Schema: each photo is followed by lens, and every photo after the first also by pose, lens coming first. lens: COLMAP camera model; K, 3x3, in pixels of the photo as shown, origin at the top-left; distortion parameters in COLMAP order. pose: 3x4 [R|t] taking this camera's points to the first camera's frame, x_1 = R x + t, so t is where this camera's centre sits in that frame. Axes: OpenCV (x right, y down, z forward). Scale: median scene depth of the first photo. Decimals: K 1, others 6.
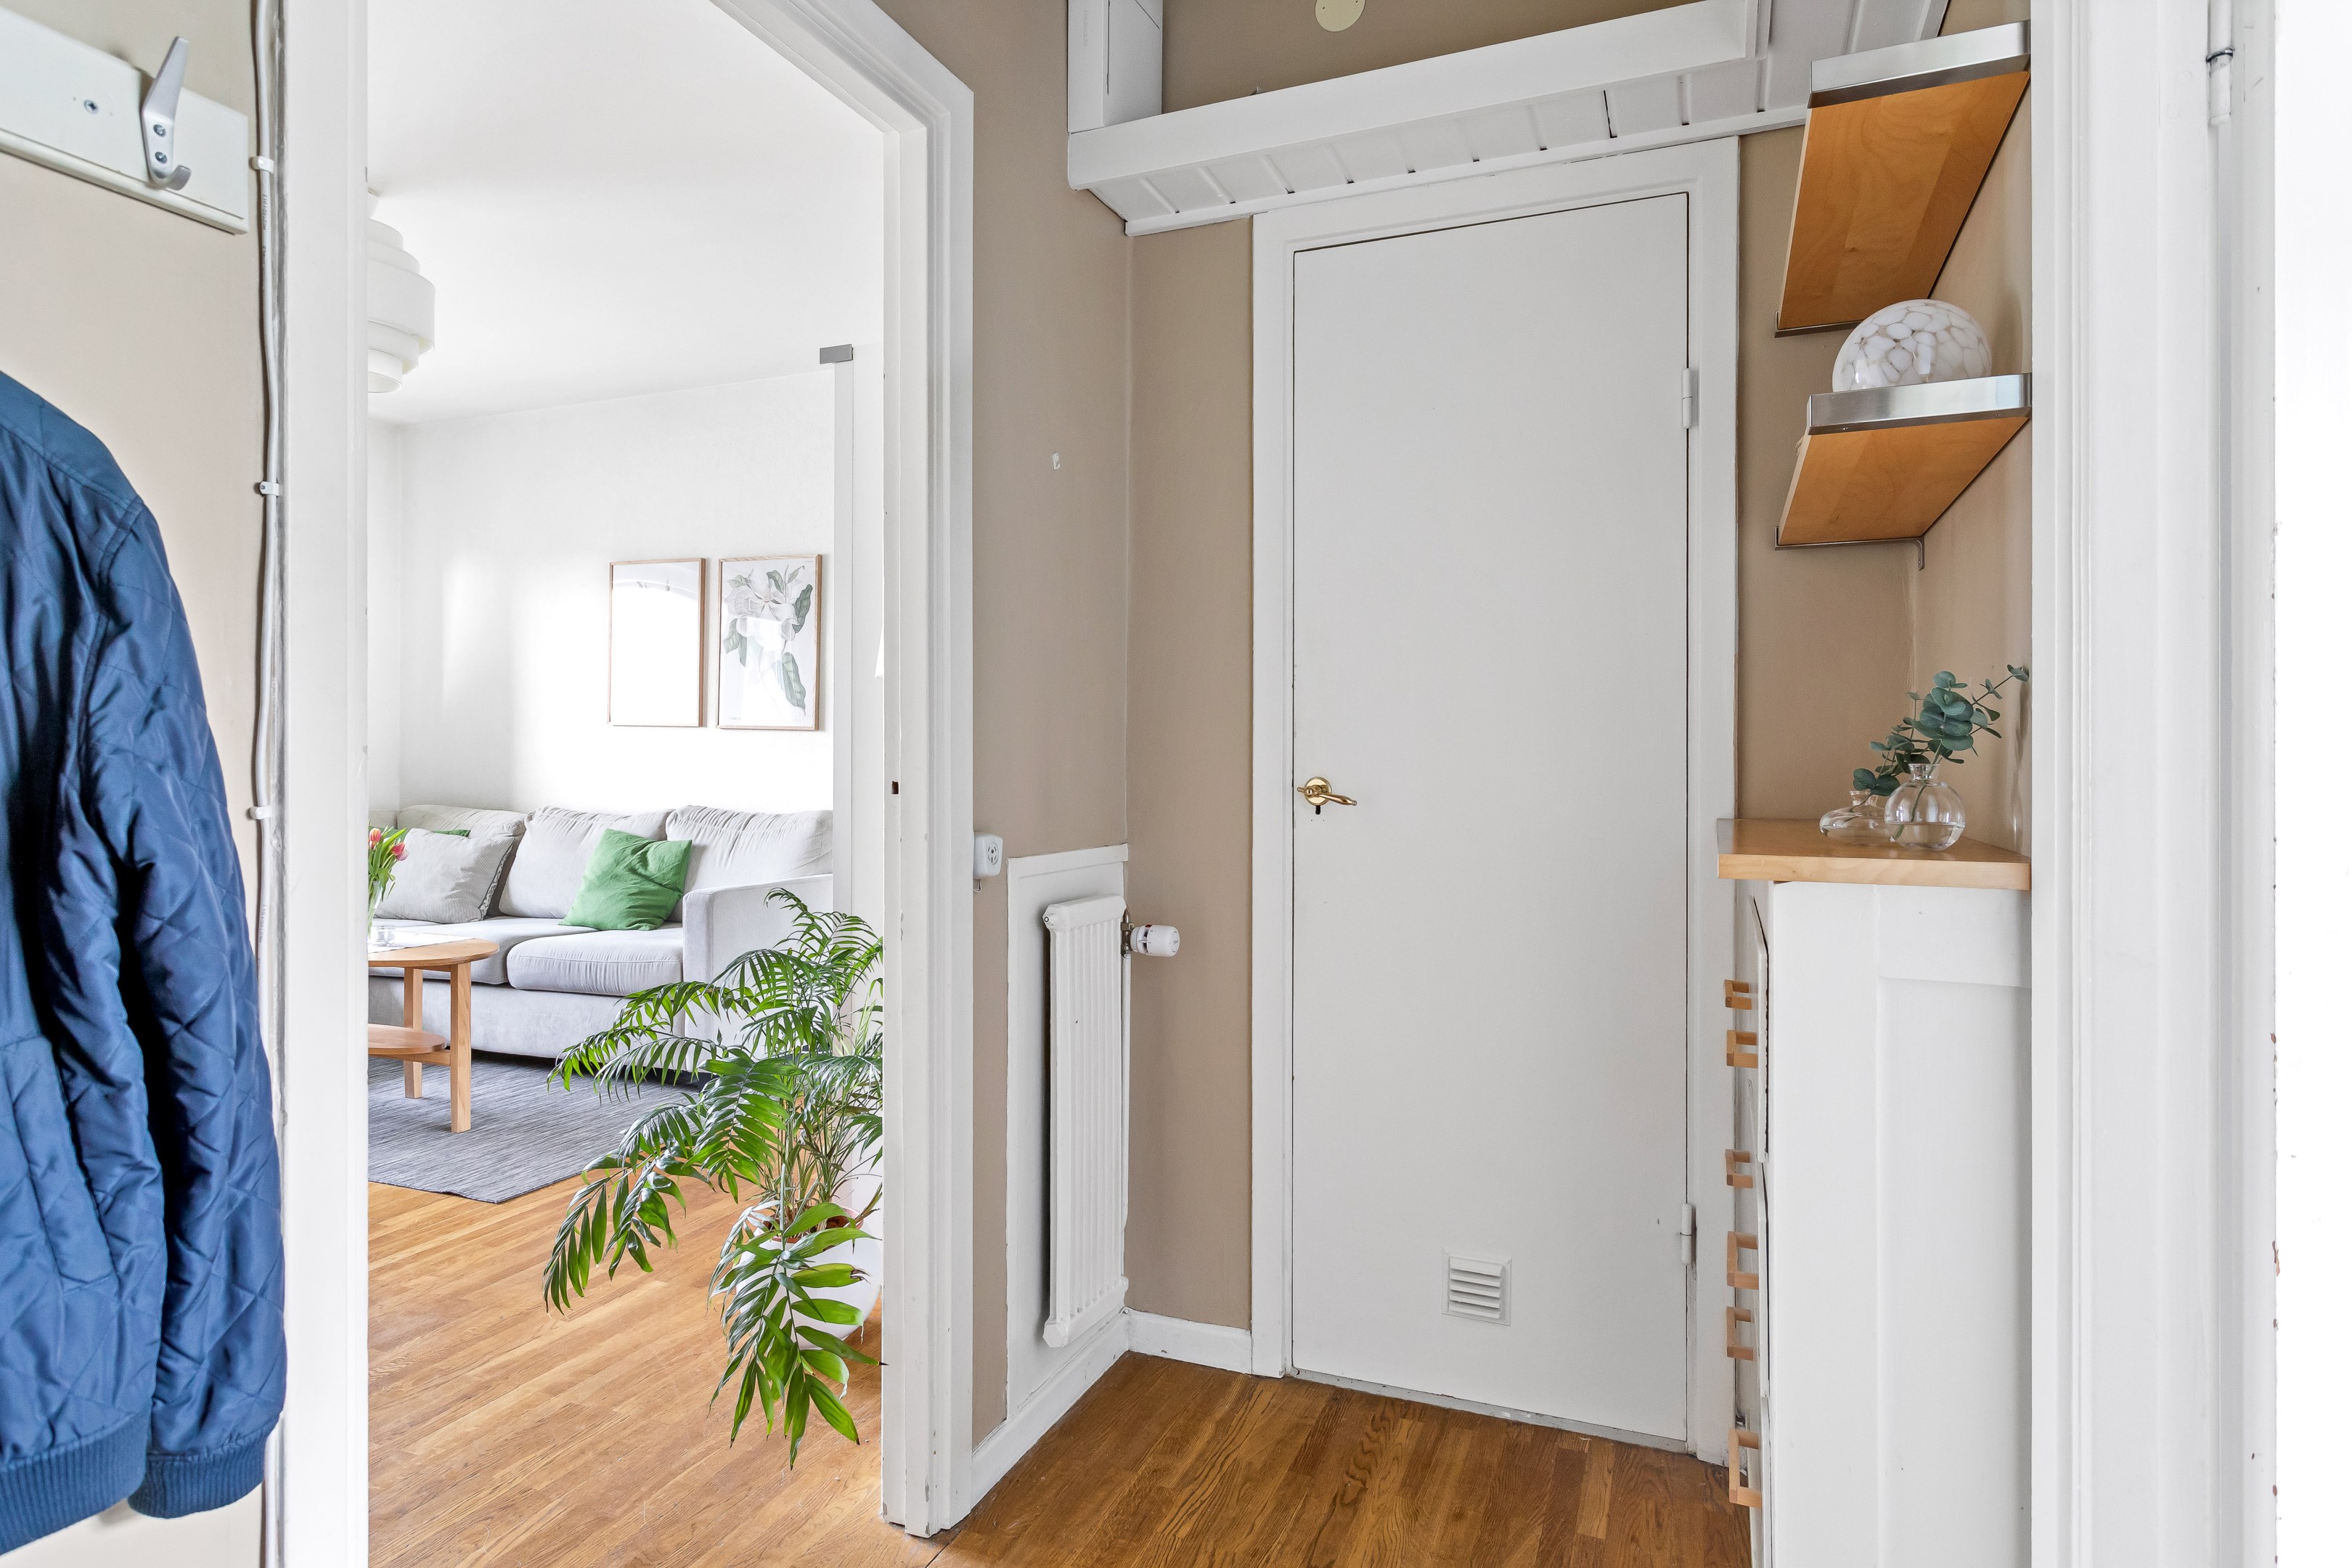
lens RADIAL K [[1297.7, 0, 1172.4], [0, 1297.7, 762.9], [0, 0, 1]] dist [-0.003037, -0.000486]
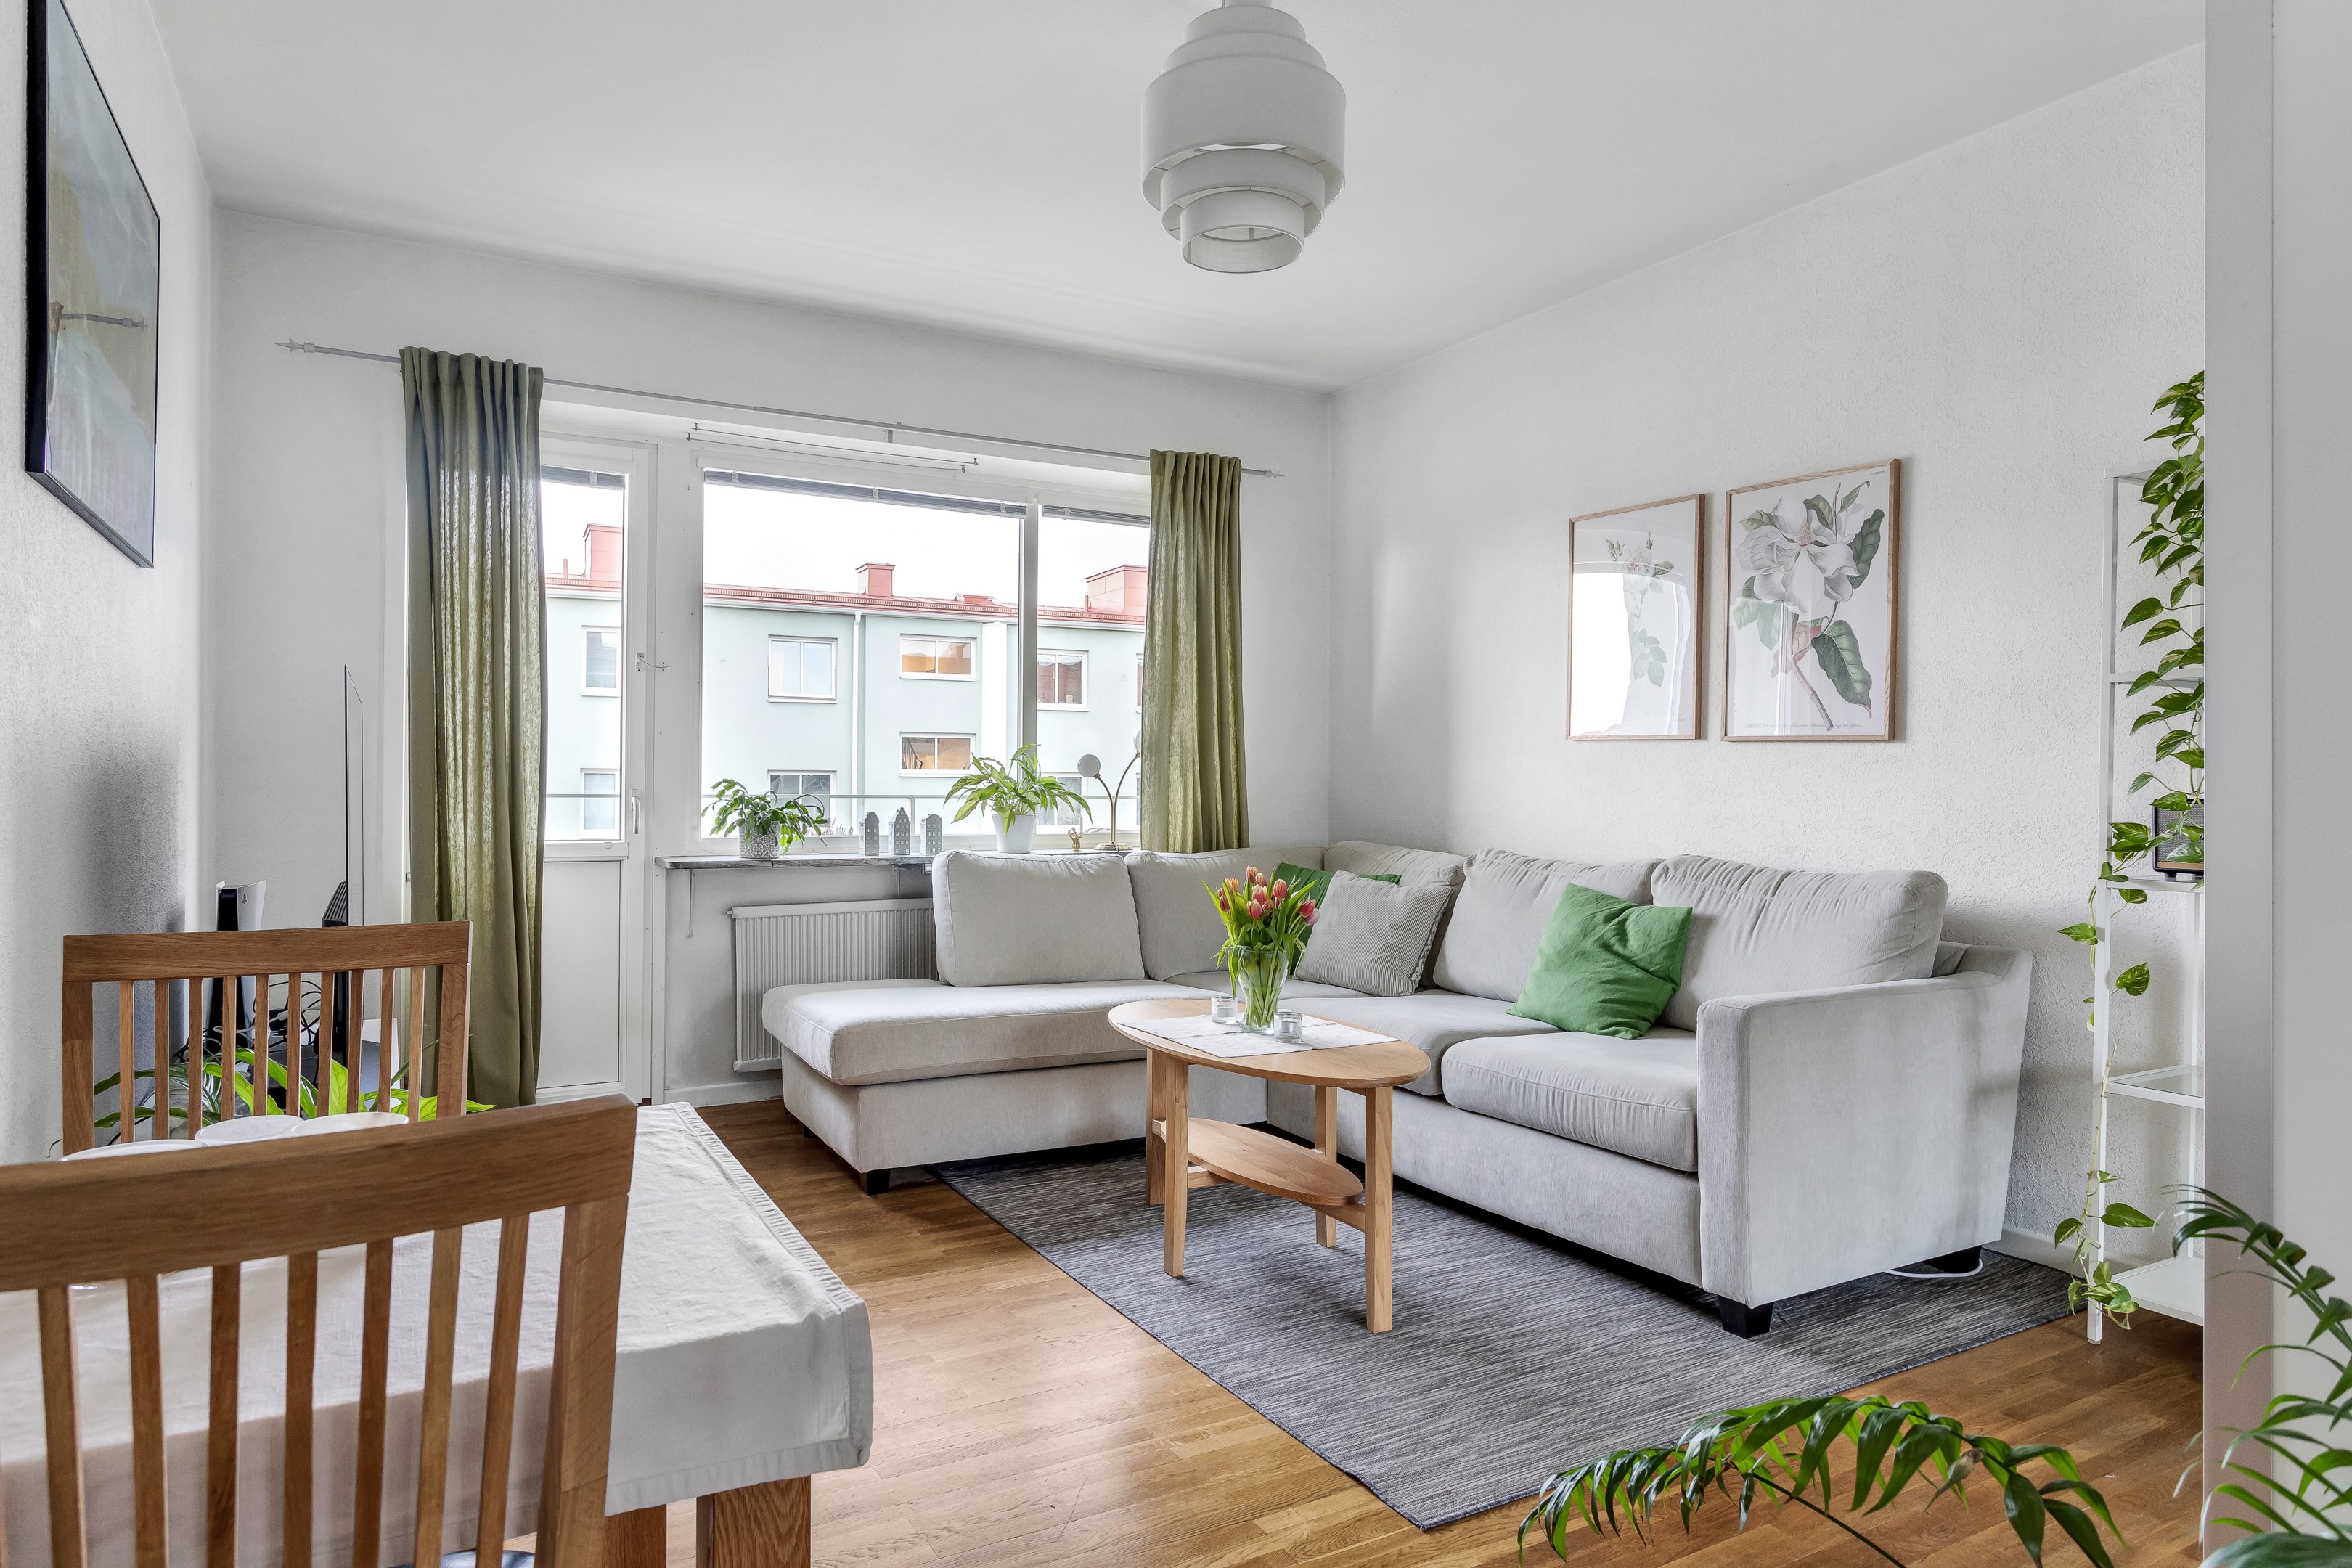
lens RADIAL K [[1391.5, 0, 1176.0], [0, 1391.5, 784.0], [0, 0, 1]] dist [-0.004025, -0.000166]
pose [[0.786743, -0.000105, -0.617280, -0.135101], [-0.002388, 0.999992, -0.003214, -0.001301], [0.617276, 0.004002, 0.786737, 0.266490]]
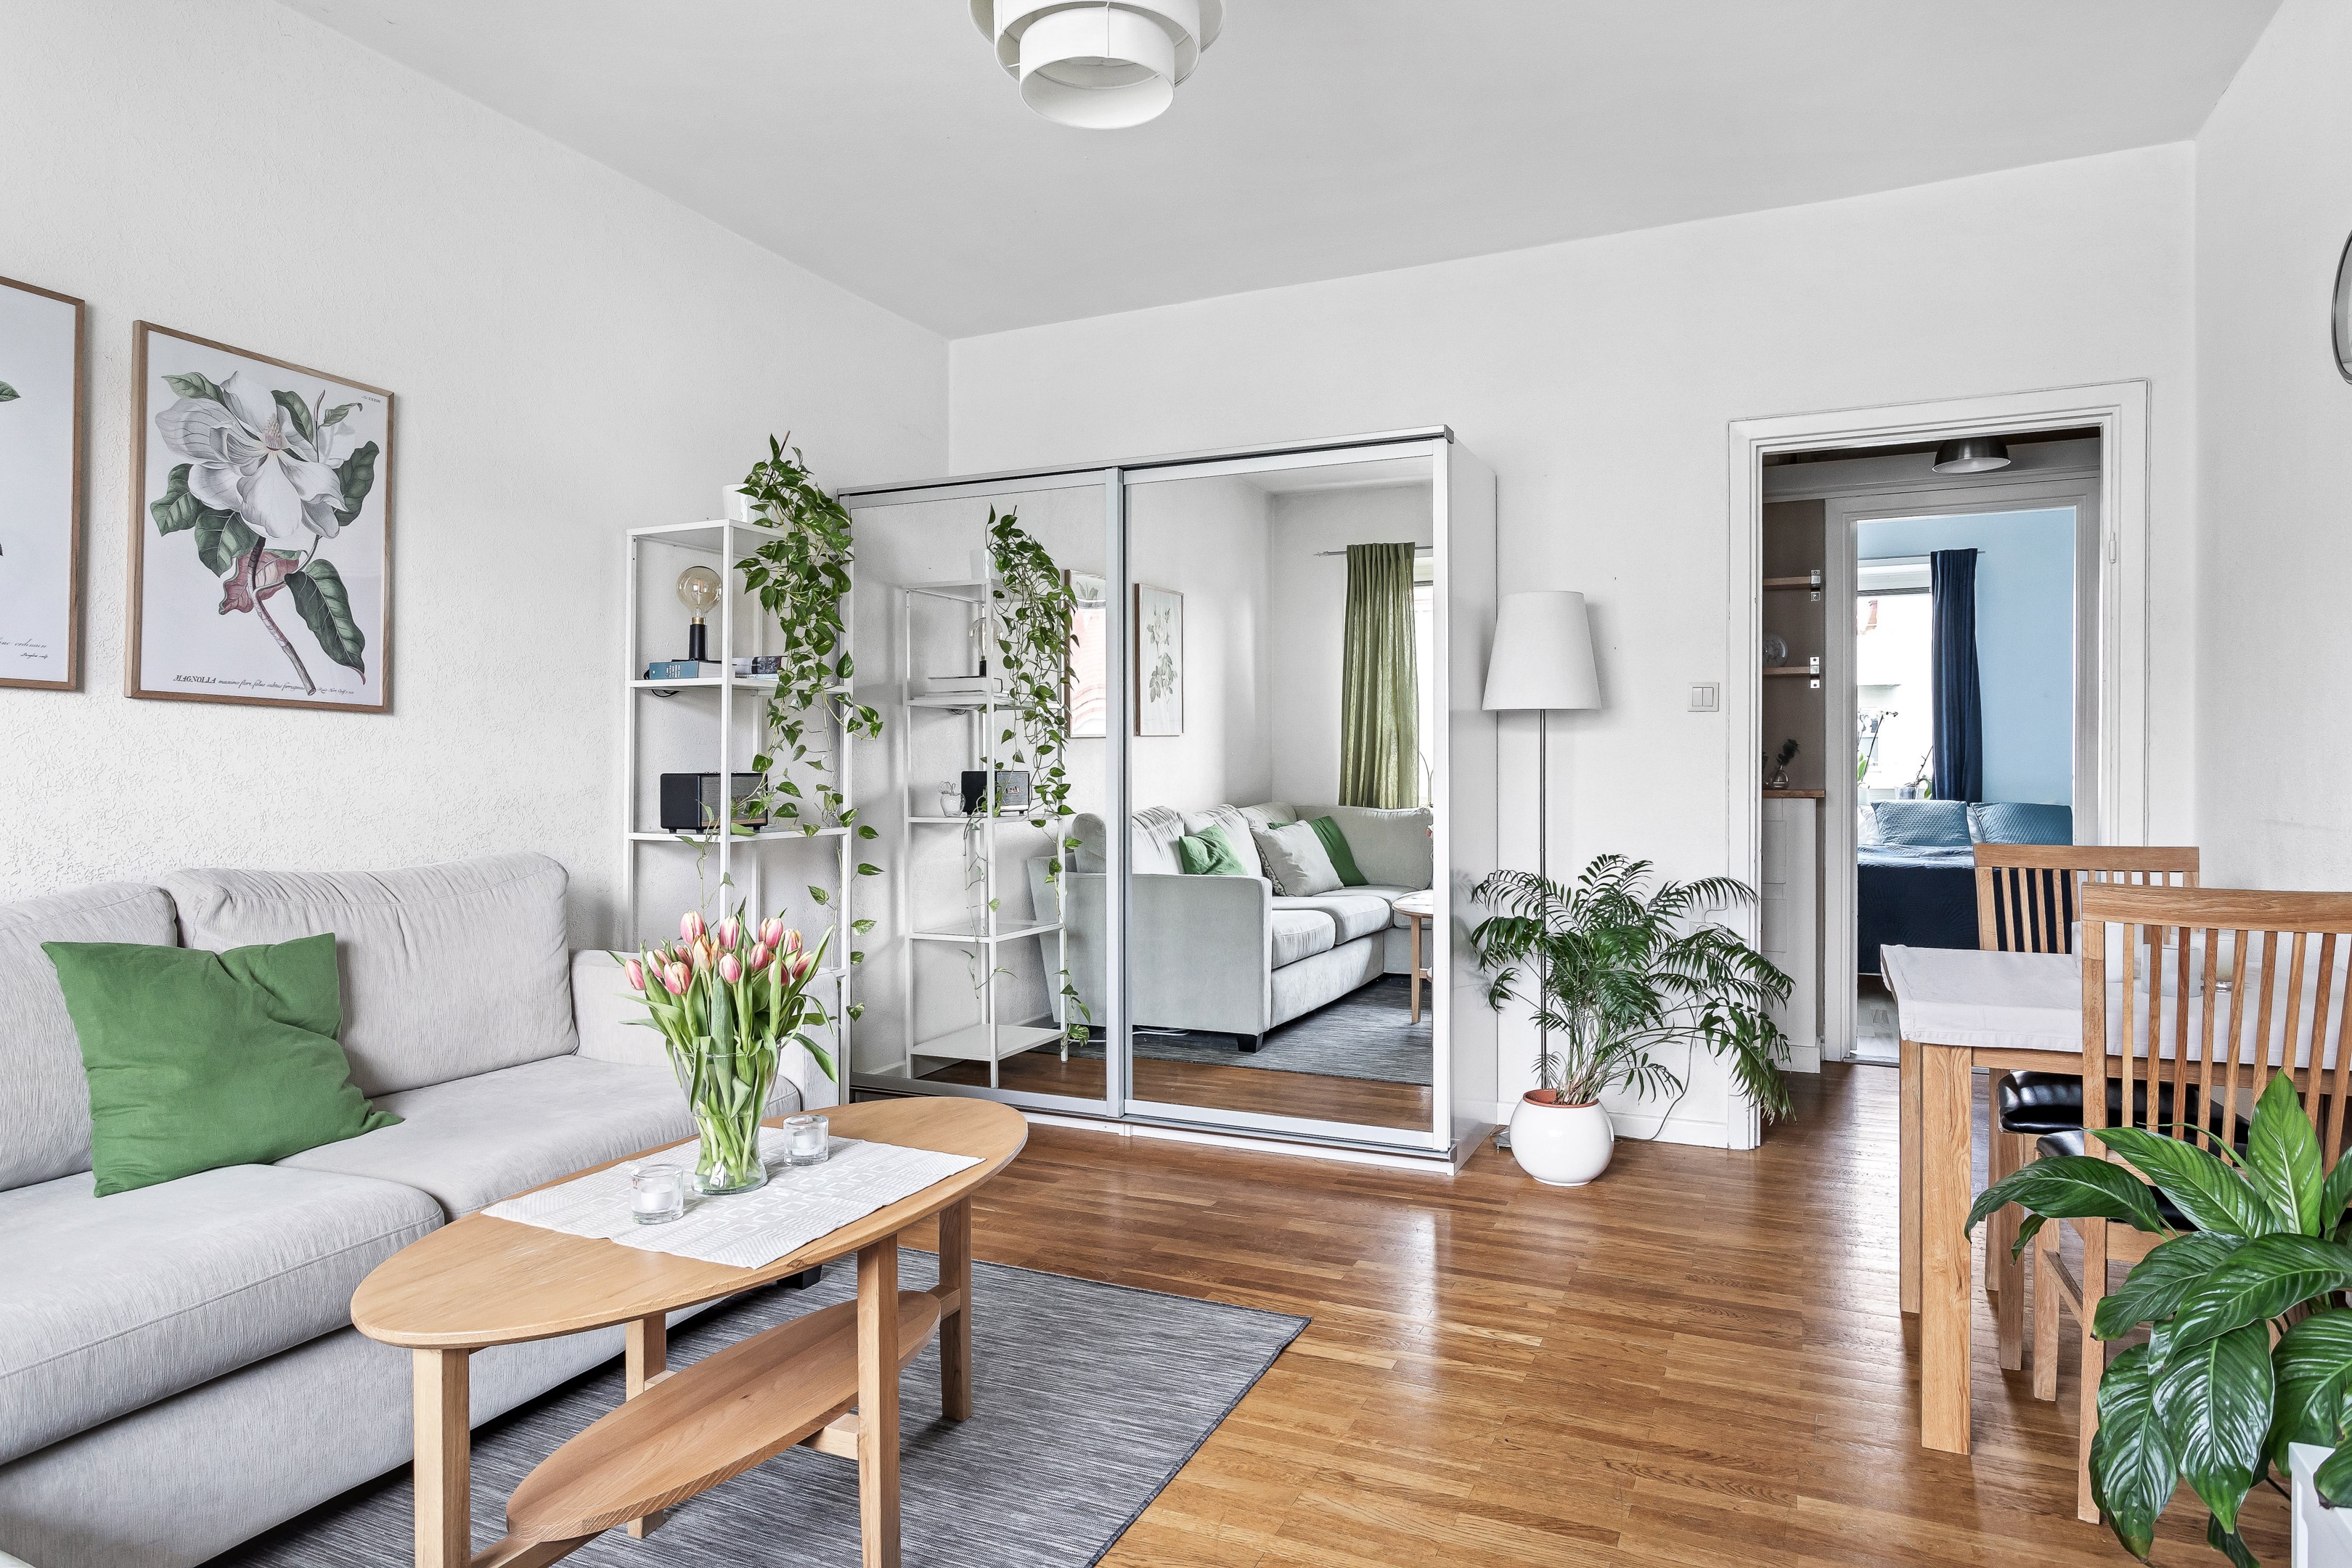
lens RADIAL K [[1391.5, 0, 1176.0], [0, 1391.5, 784.0], [0, 0, 1]] dist [-0.004025, -0.000166]
pose [[0.042980, -0.013702, 0.998982, -0.868632], [0.000957, 0.999906, 0.013674, -0.002611], [-0.999075, 0.000369, 0.042989, 0.657193]]
